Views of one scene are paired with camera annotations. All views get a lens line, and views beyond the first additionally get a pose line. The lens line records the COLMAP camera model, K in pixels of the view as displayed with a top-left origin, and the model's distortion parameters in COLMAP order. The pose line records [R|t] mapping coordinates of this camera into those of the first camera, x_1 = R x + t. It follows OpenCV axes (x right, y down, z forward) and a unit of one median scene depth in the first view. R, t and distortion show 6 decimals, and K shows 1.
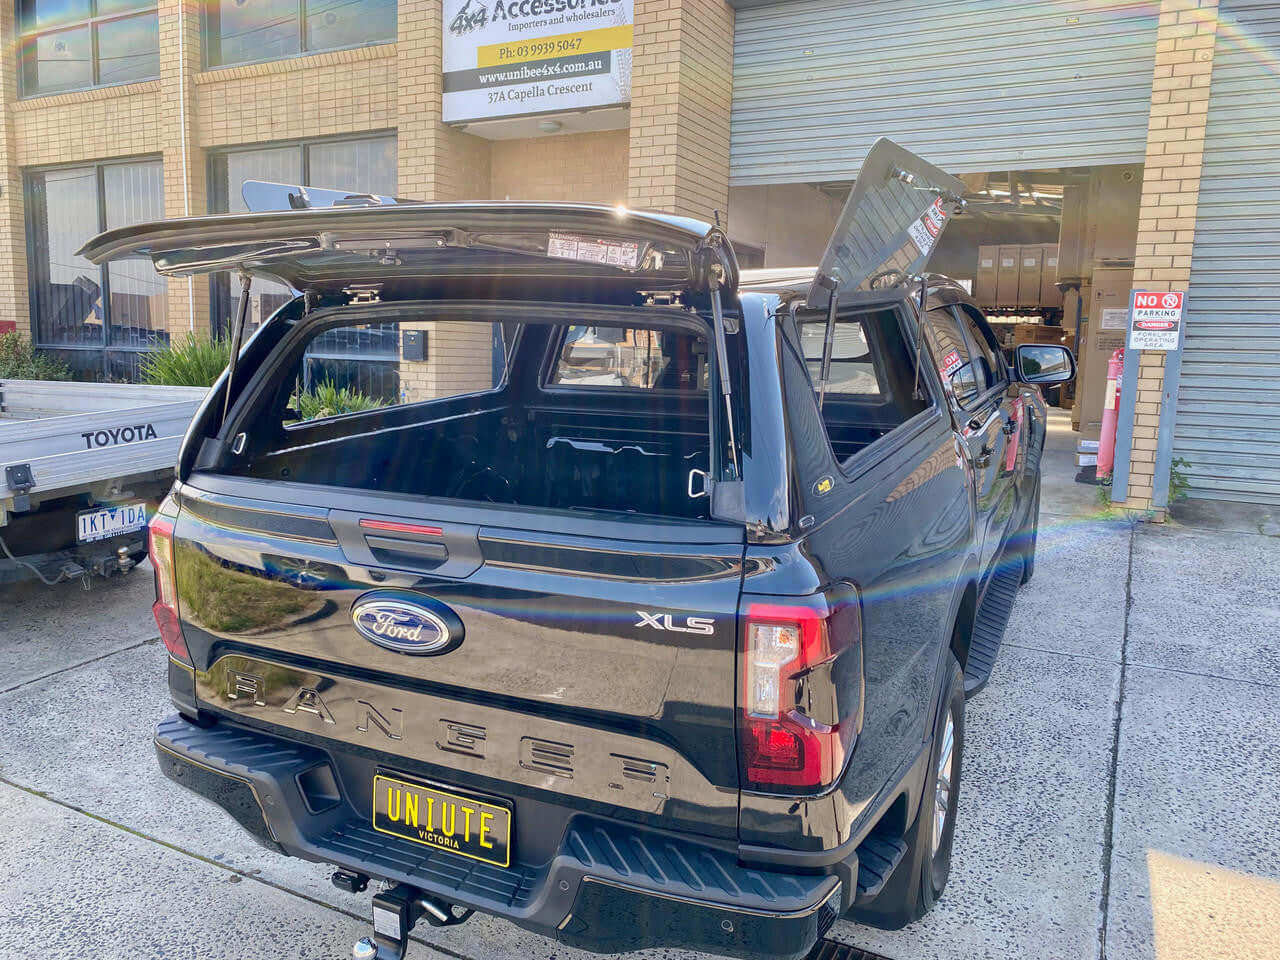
lens RADIAL K [[977.6, 0, 635.3], [0, 977.6, 487.3], [0, 0, 1]] dist [0.025188, -0.021488]
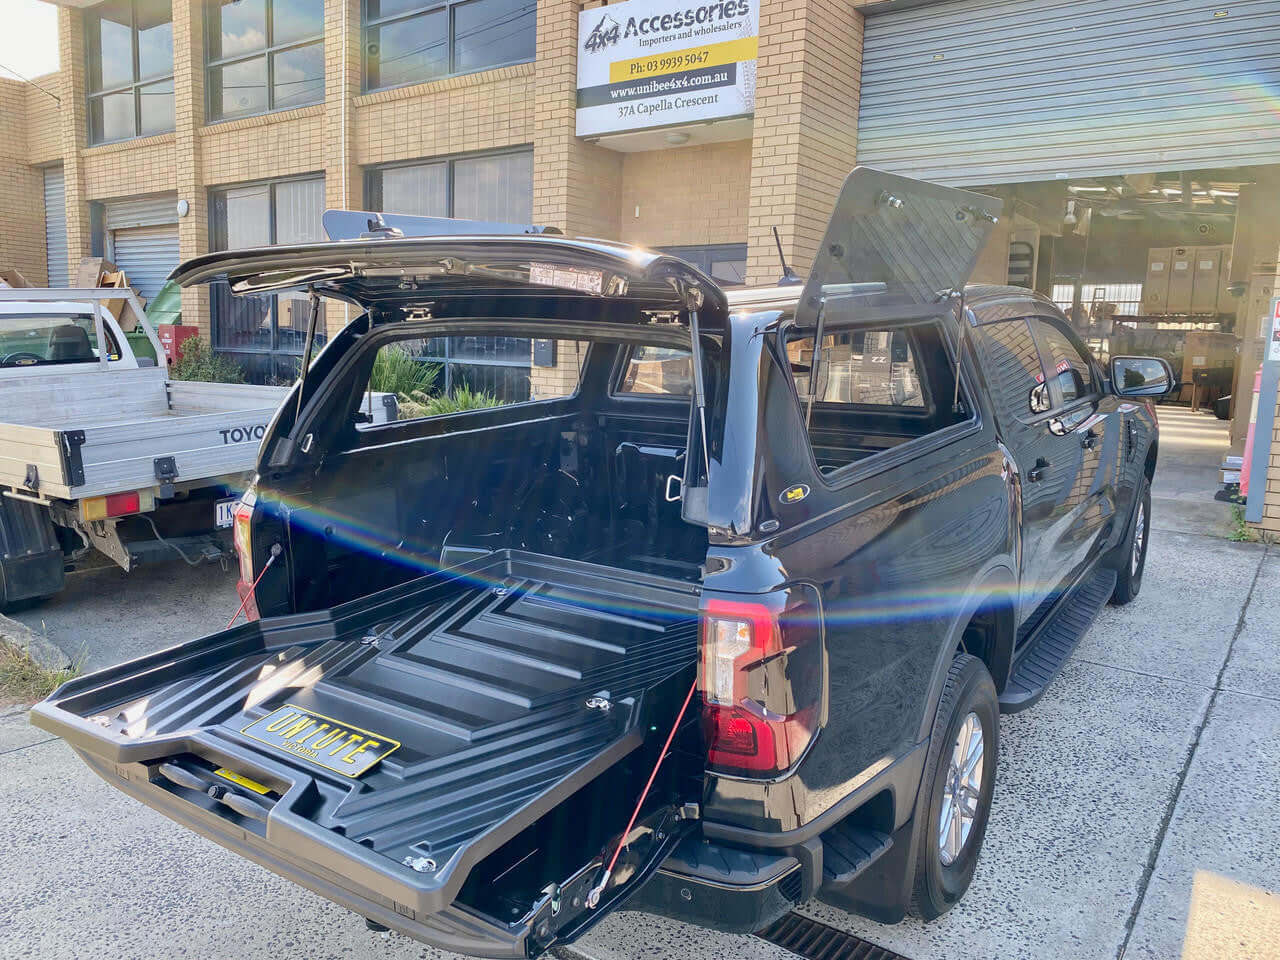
lens RADIAL K [[977.6, 0, 644.1], [0, 977.6, 490.4], [0, 0, 1]] dist [0.025188, -0.021488]
pose [[0.989150, 0.026589, -0.144482, 0.062715], [-0.026785, 0.999641, 0.000588, -0.000294], [0.144446, 0.003288, 0.989507, -0.028809]]
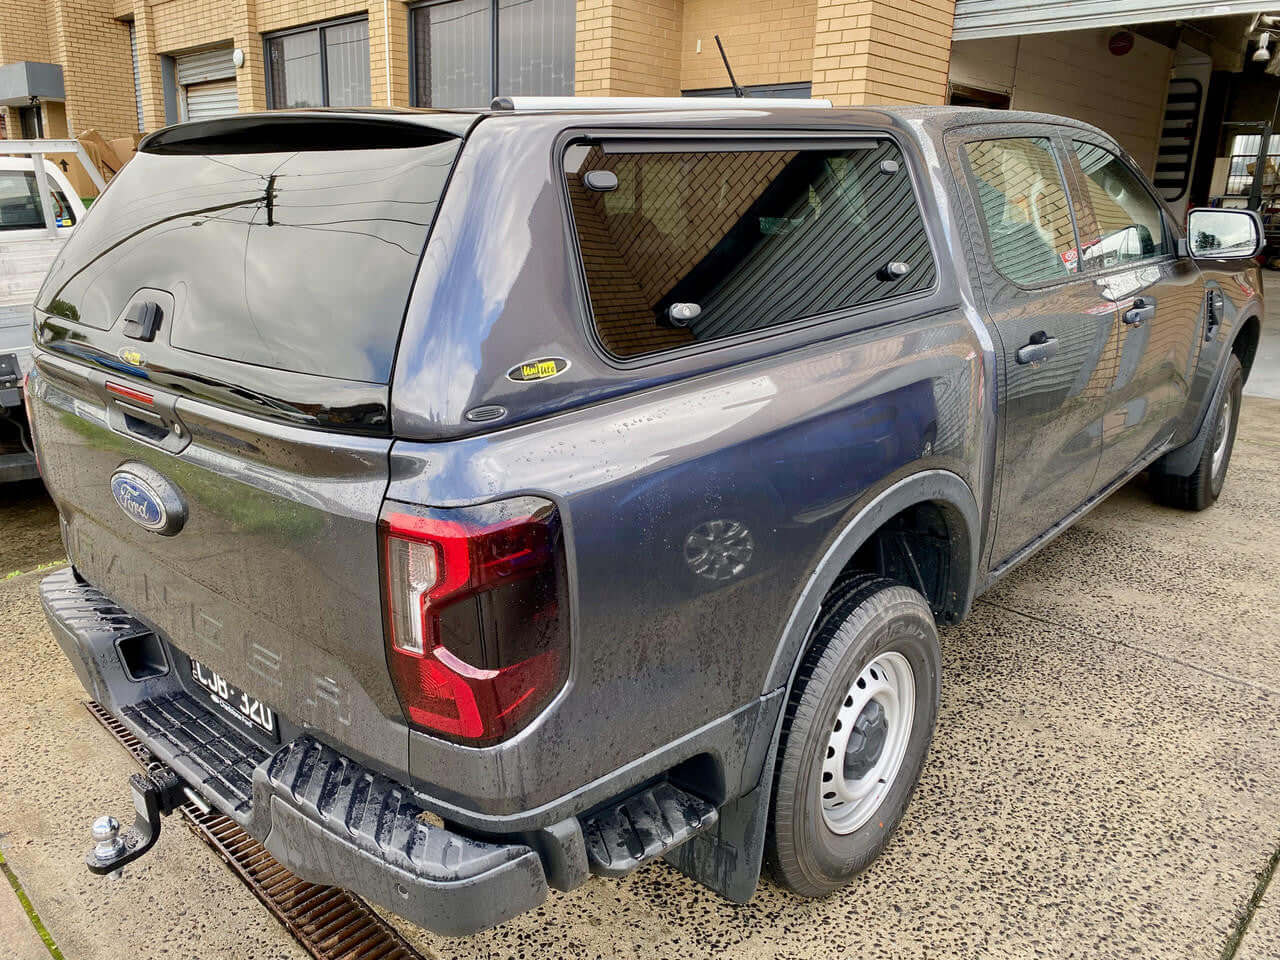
lens RADIAL K [[977.6, 0, 640.7], [0, 977.6, 469.5], [0, 0, 1]] dist [0.025188, -0.021488]
pose [[0.958696, 0.077683, -0.273618, 0.170790], [-0.046302, 0.991773, 0.119340, -0.035010], [0.280638, -0.101742, 0.954406, 0.205065]]
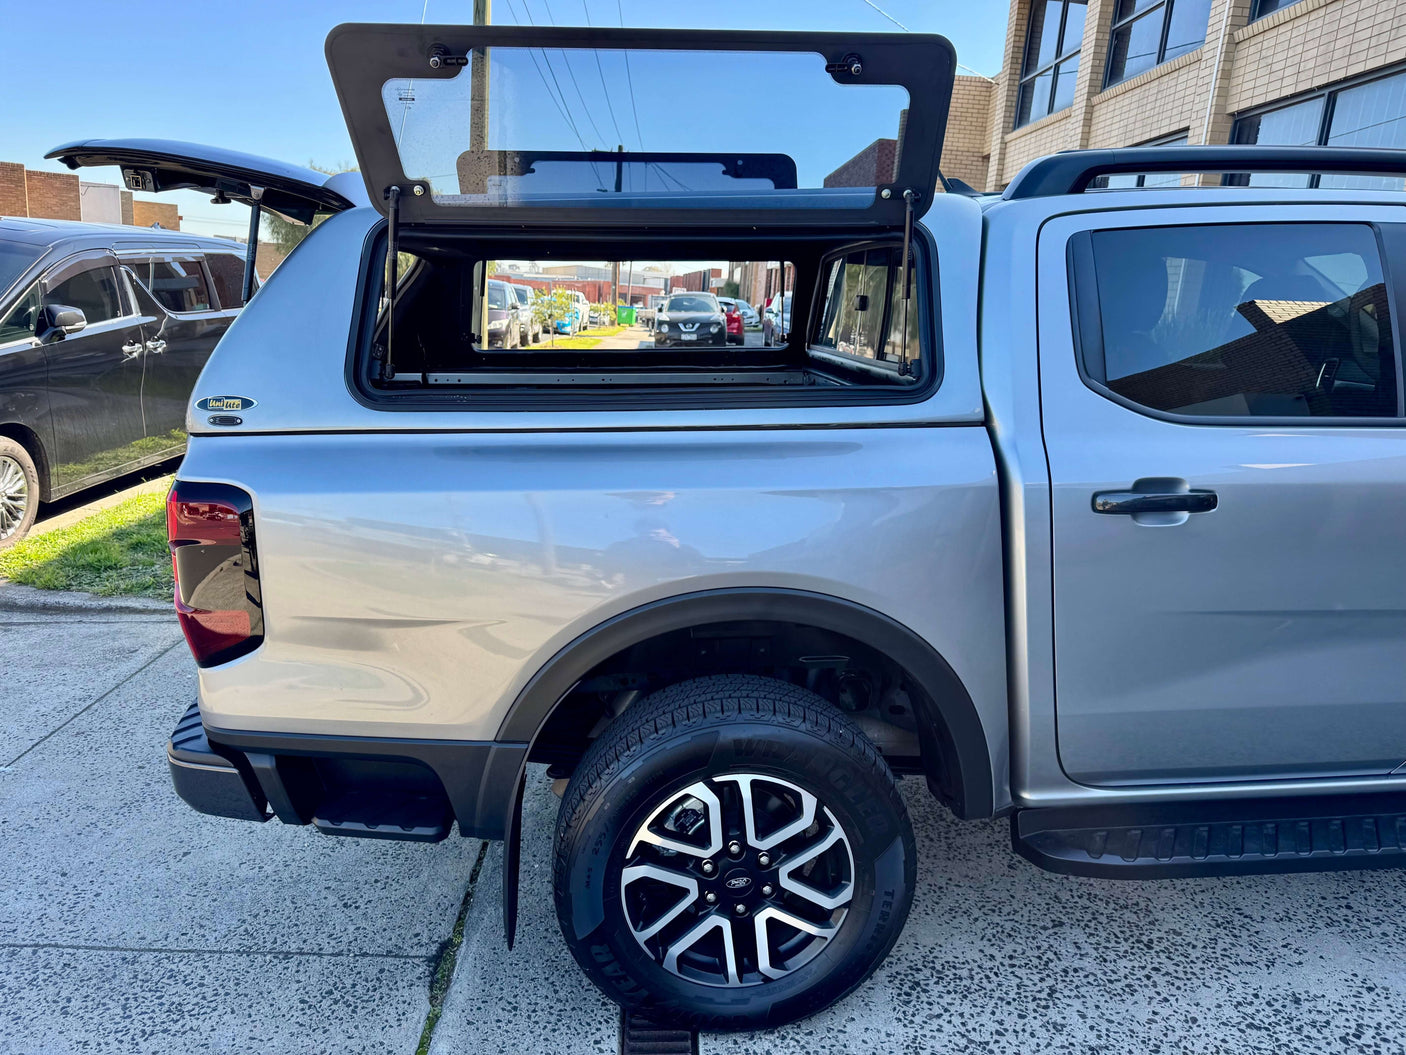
lens RADIAL K [[998.2, 0, 701.0], [0, 998.2, 532.1], [0, 0, 1]] dist [0.013283, -0.016402]
pose [[0.501692, 0.207141, -0.839880, 0.343929], [-0.172780, 0.975338, 0.137341, -0.031072], [0.847616, 0.076212, 0.525109, 0.288277]]
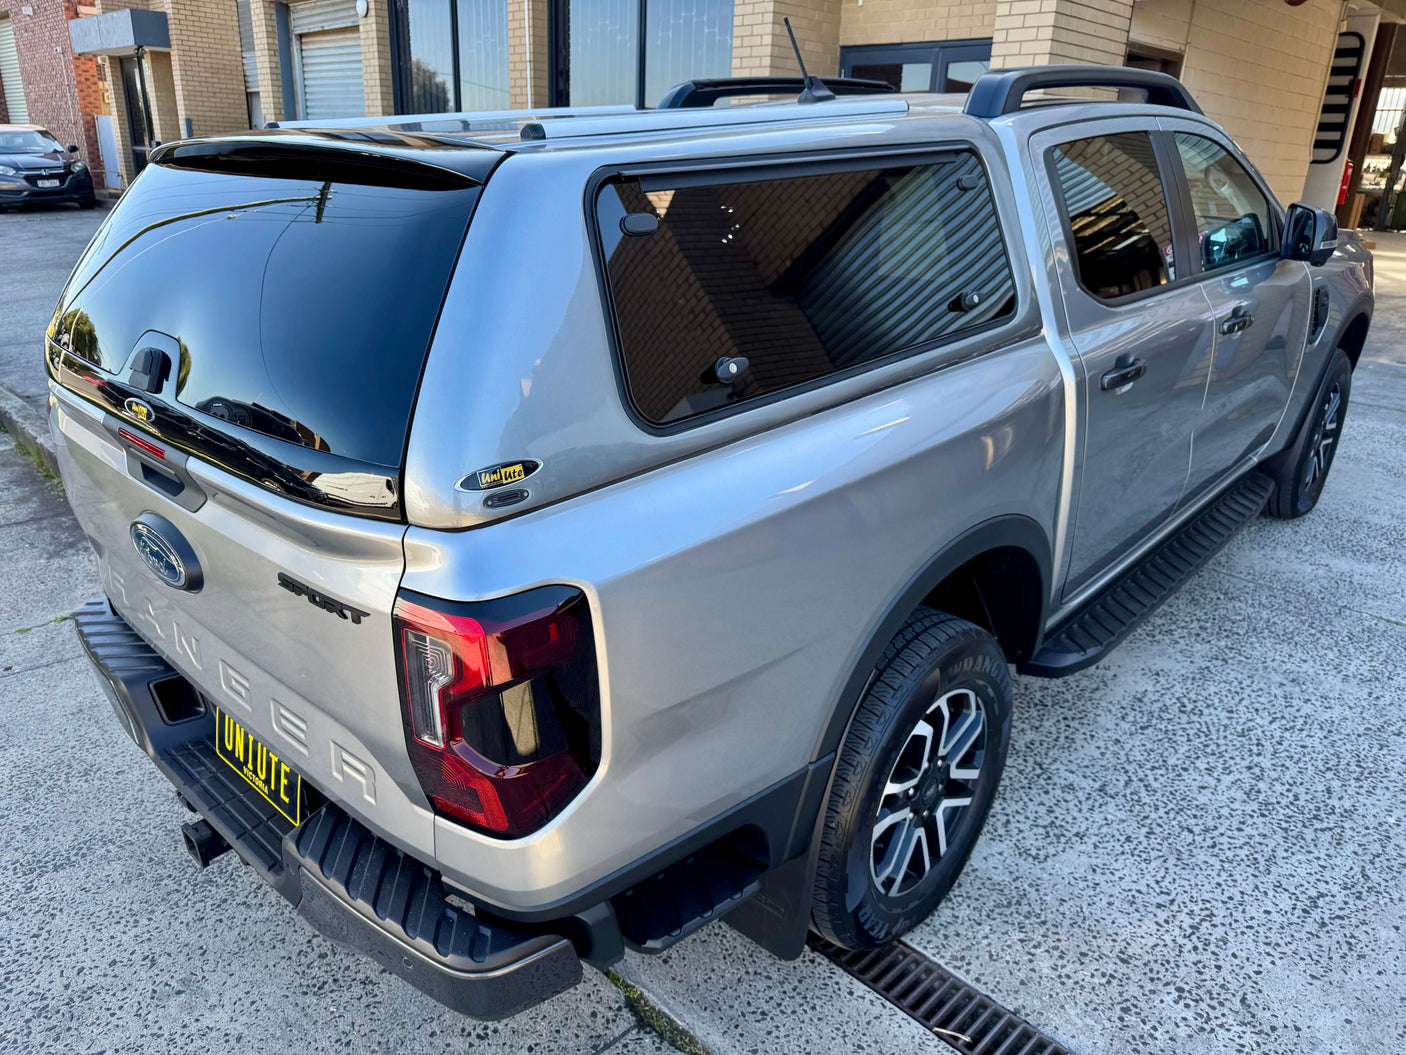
lens RADIAL K [[998.2, 0, 705.0], [0, 998.2, 532.2], [0, 0, 1]] dist [0.013283, -0.016402]
pose [[0.952527, 0.113354, -0.282566, 0.072522], [-0.052547, 0.975386, 0.214152, -0.037937], [0.299886, -0.189137, 0.935038, 0.118116]]
